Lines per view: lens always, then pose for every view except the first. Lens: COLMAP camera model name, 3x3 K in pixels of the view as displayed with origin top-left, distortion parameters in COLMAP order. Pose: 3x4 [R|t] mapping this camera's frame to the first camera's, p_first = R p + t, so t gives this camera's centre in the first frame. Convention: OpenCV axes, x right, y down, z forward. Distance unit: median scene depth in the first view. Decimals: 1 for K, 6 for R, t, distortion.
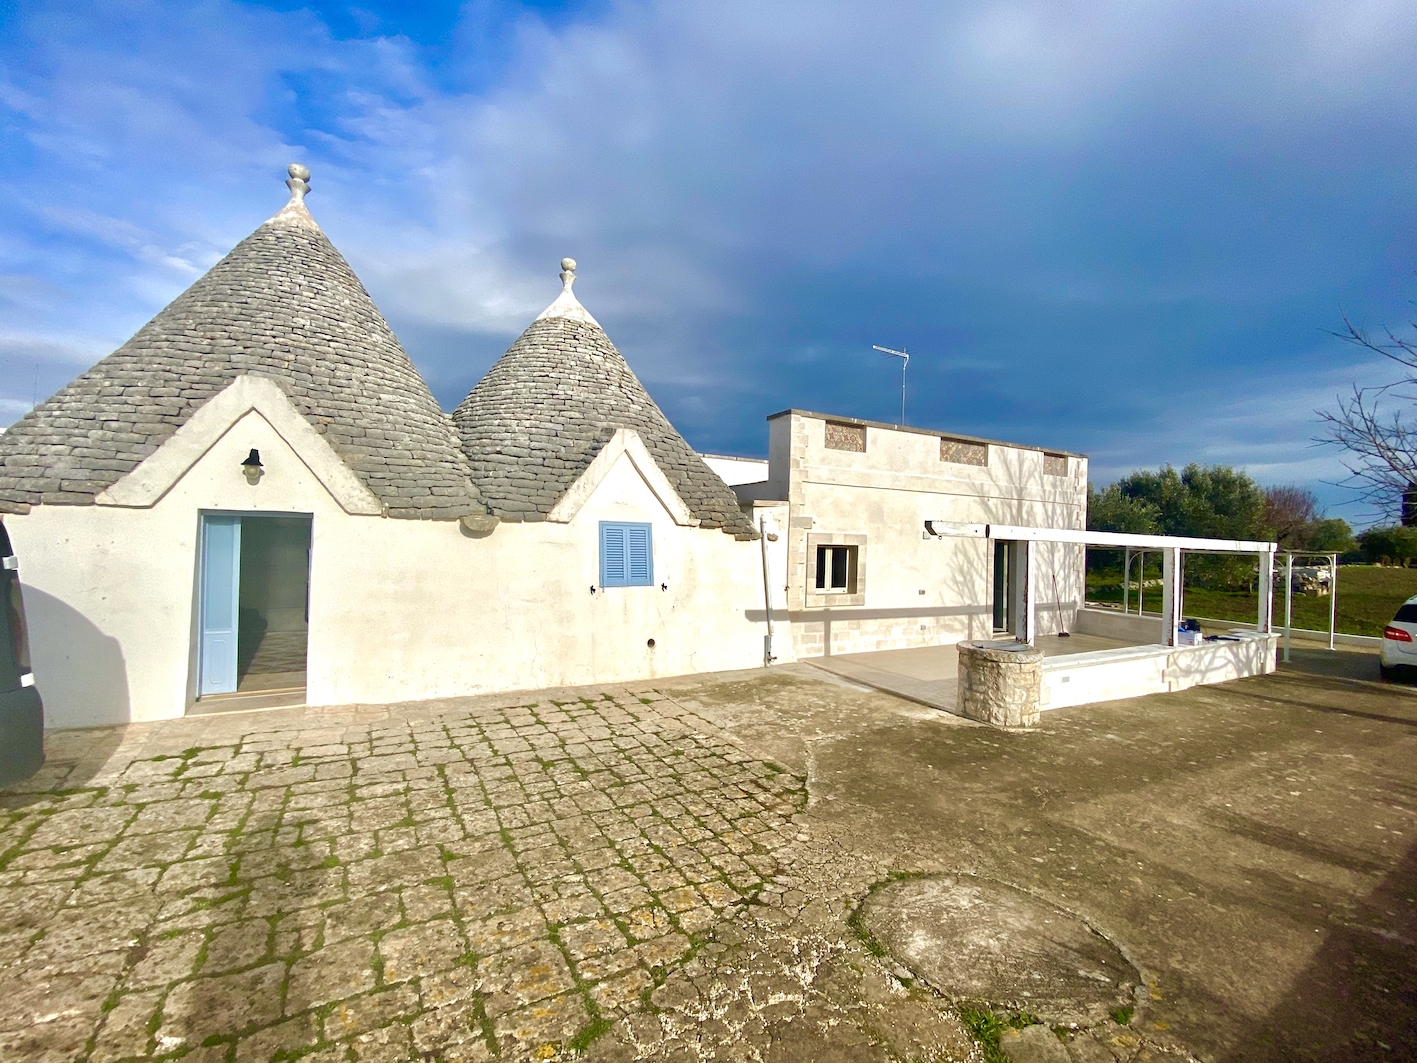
lens RADIAL K [[575.9, 0, 711.3], [0, 575.9, 532.3], [0, 0, 1]] dist [0.060942, -0.044470]
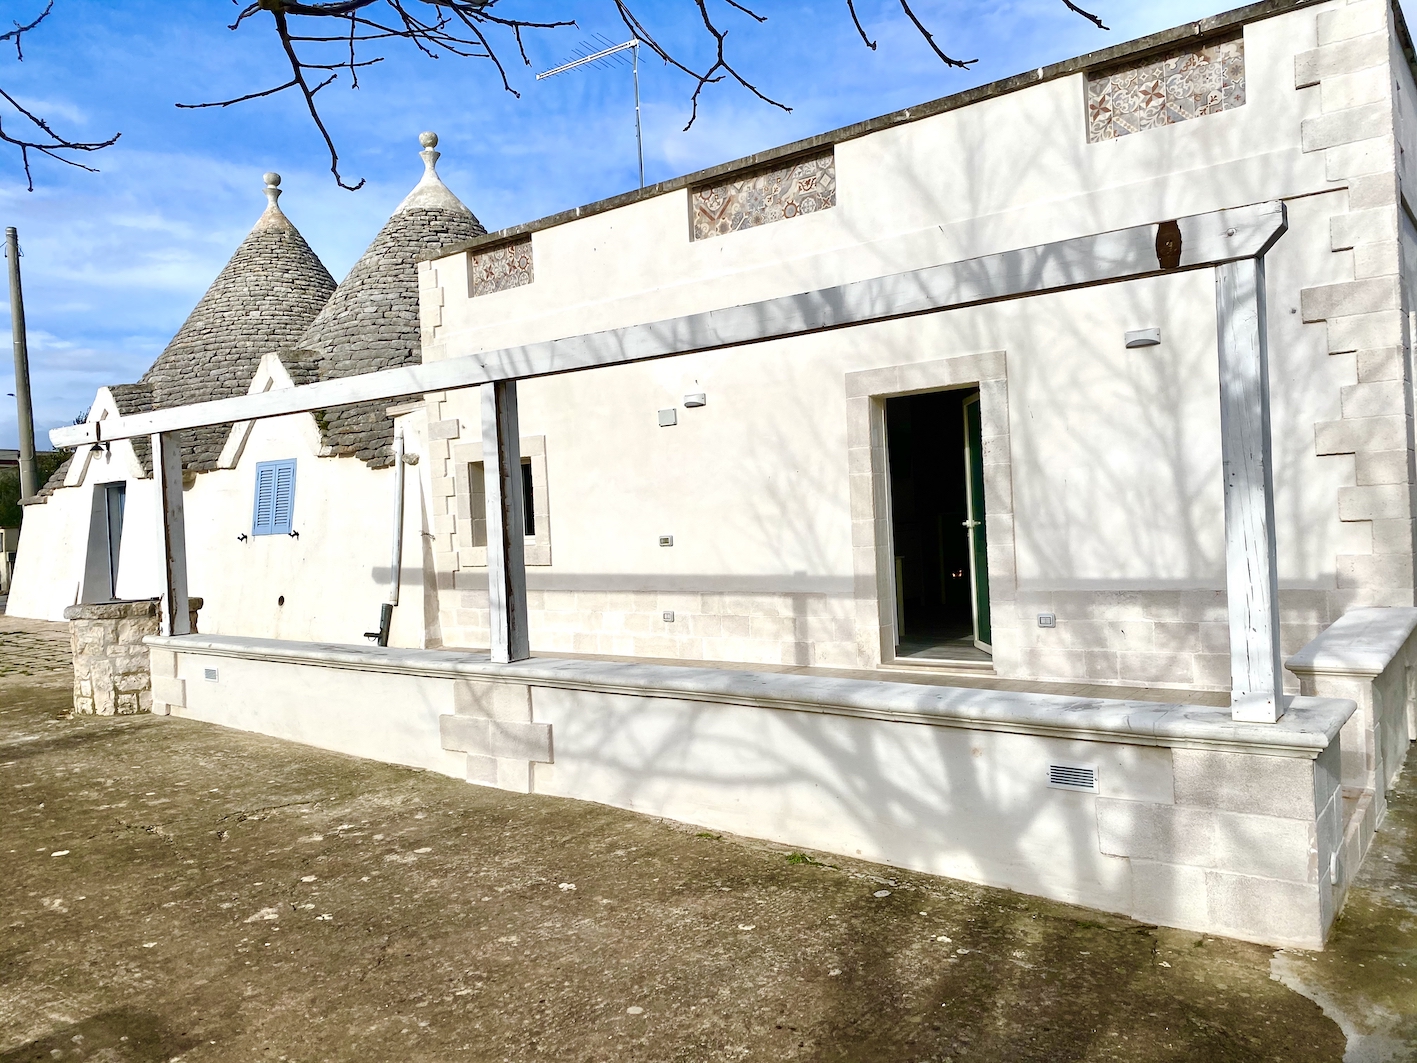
lens RADIAL K [[1094.4, 0, 708.5], [0, 1094.4, 531.5], [0, 0, 1]] dist [0.046467, -0.000222]
pose [[0.387906, -0.029935, -0.921213, 1.132802], [0.067005, 0.997744, -0.004207, 0.096876], [0.919260, -0.060094, 0.389036, 0.662858]]
